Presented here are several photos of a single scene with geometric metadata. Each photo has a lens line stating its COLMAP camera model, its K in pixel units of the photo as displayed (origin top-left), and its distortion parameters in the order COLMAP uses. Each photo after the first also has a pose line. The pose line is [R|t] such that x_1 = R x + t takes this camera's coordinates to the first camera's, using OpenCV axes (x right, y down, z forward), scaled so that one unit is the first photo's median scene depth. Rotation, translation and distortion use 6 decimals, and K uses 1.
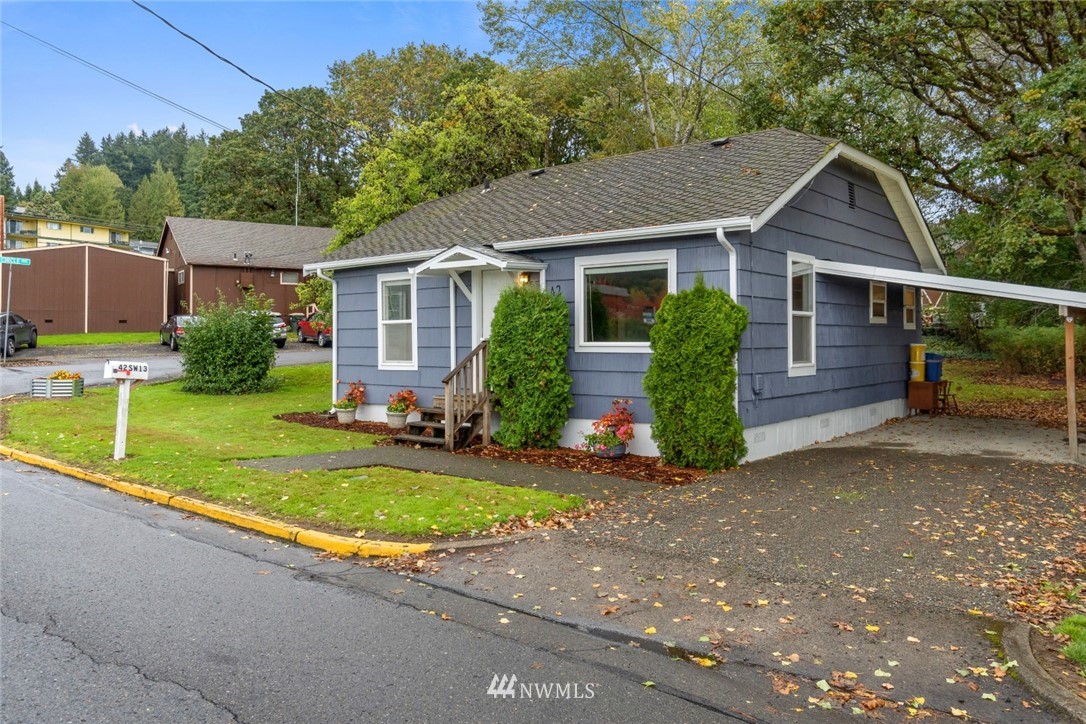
lens RADIAL K [[828.7, 0, 547.6], [0, 828.7, 365.5], [0, 0, 1]] dist [0.000629, -0.000134]
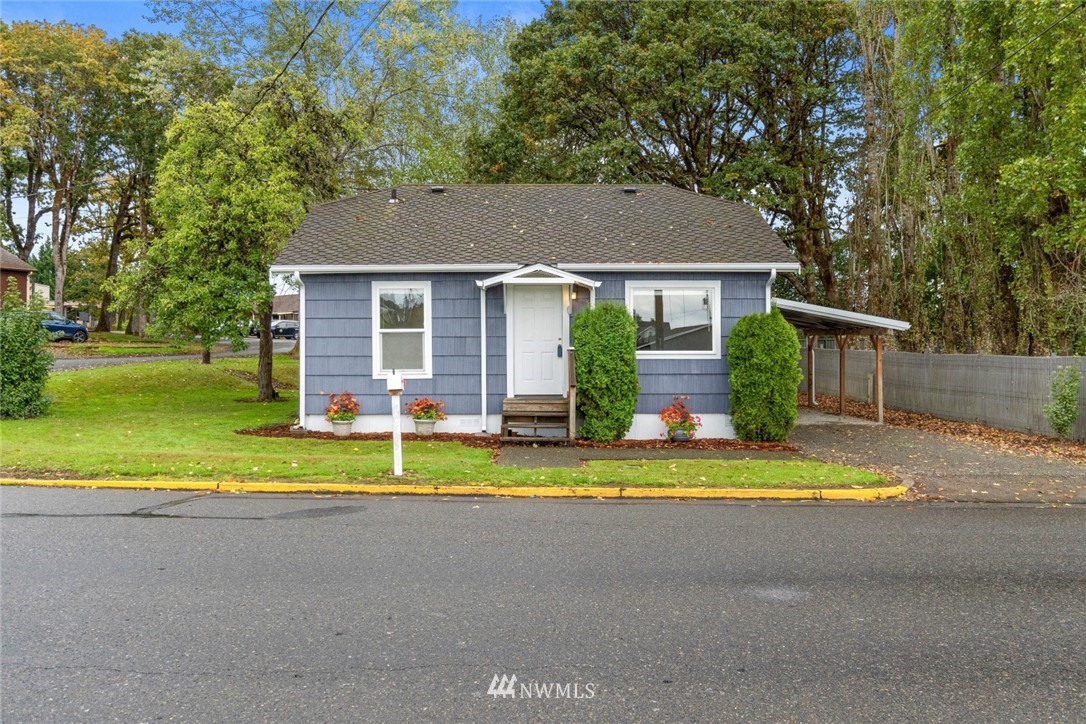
lens RADIAL K [[828.7, 0, 547.6], [0, 828.7, 365.5], [0, 0, 1]] dist [0.000629, -0.000134]
pose [[0.790053, -0.008549, 0.612979, -0.672701], [0.017890, 0.999798, -0.009114, 0.001685], [-0.612778, 0.018166, 0.790047, 0.102771]]
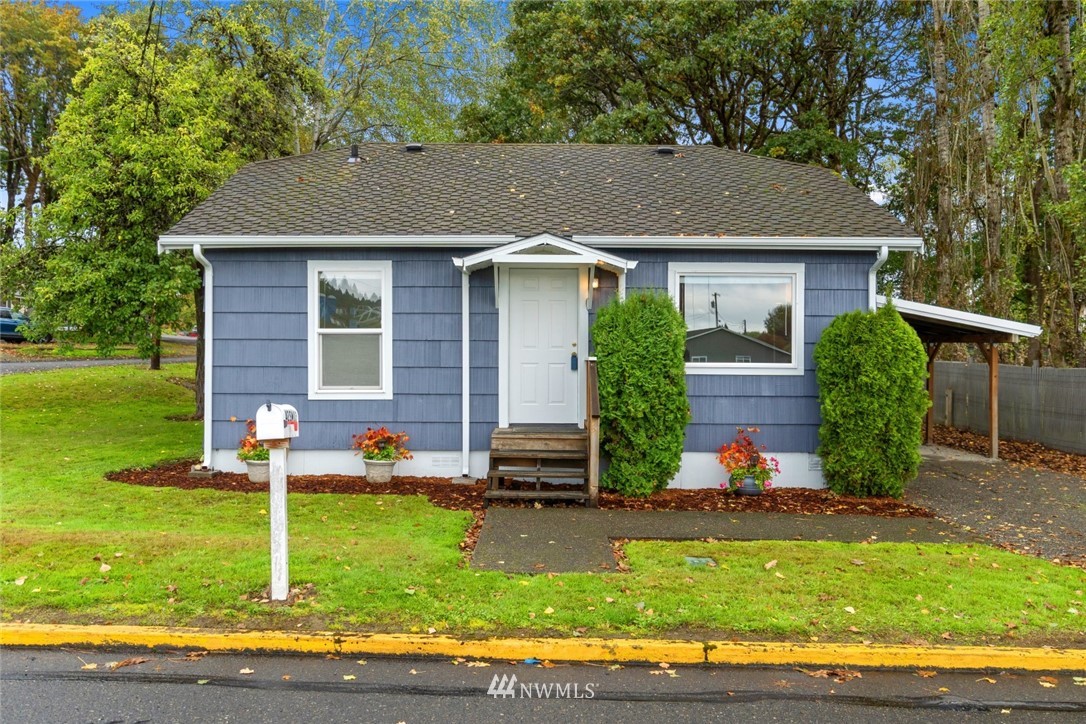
lens RADIAL K [[828.7, 0, 547.6], [0, 828.7, 365.5], [0, 0, 1]] dist [0.000629, -0.000134]
pose [[0.794014, 0.001104, 0.607898, -0.488567], [0.009501, 0.999854, -0.014226, -0.012110], [-0.607825, 0.017072, 0.793887, 0.345328]]
